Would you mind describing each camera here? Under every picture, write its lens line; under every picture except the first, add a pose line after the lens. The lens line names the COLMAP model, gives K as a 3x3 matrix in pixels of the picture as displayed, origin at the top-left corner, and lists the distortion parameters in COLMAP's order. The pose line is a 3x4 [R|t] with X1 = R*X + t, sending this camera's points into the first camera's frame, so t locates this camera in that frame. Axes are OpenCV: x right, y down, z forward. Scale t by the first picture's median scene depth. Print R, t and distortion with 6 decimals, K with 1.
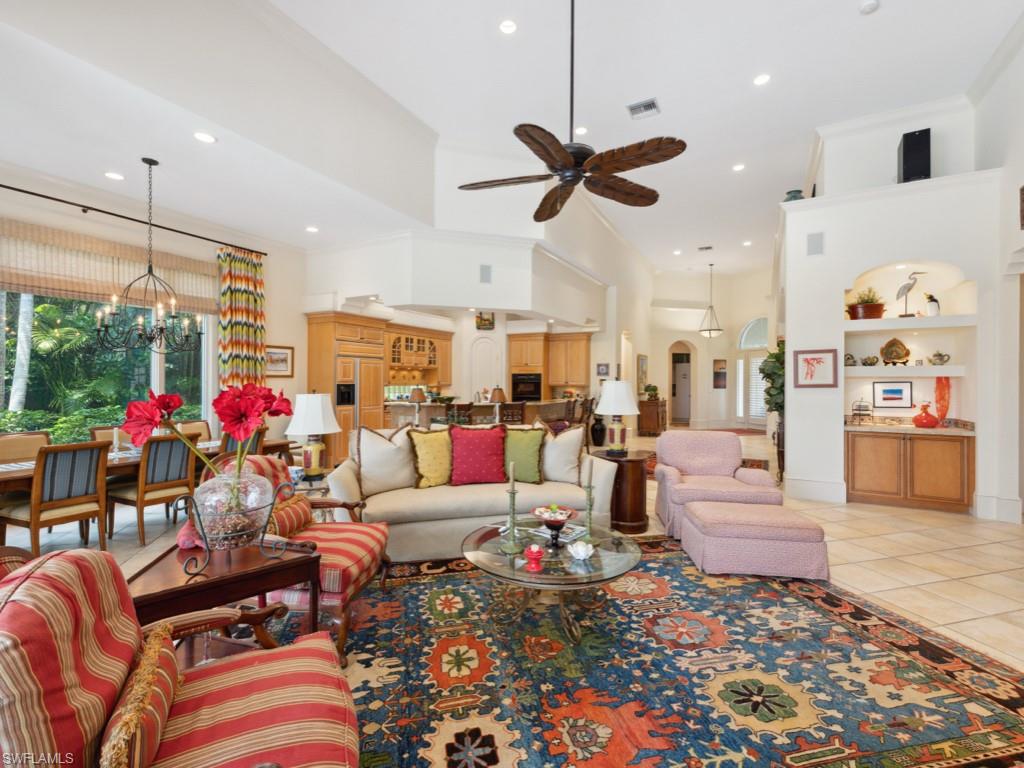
lens RADIAL K [[456.7, 0, 507.8], [0, 456.7, 385.0], [0, 0, 1]] dist [0.003700, -0.000160]
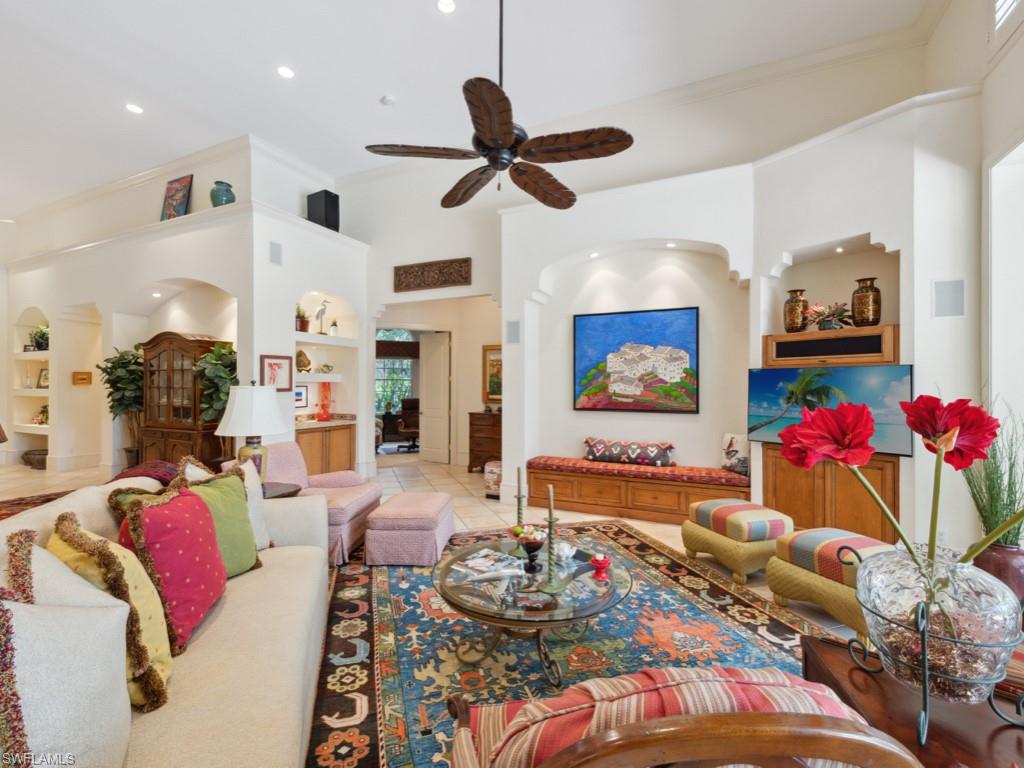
lens RADIAL K [[456.7, 0, 507.8], [0, 456.7, 385.0], [0, 0, 1]] dist [0.003700, -0.000160]
pose [[-0.060364, 0.001396, 0.998175, -0.411850], [0.005638, 0.999984, -0.001058, -0.005522], [-0.998161, 0.005563, -0.060370, 0.565386]]
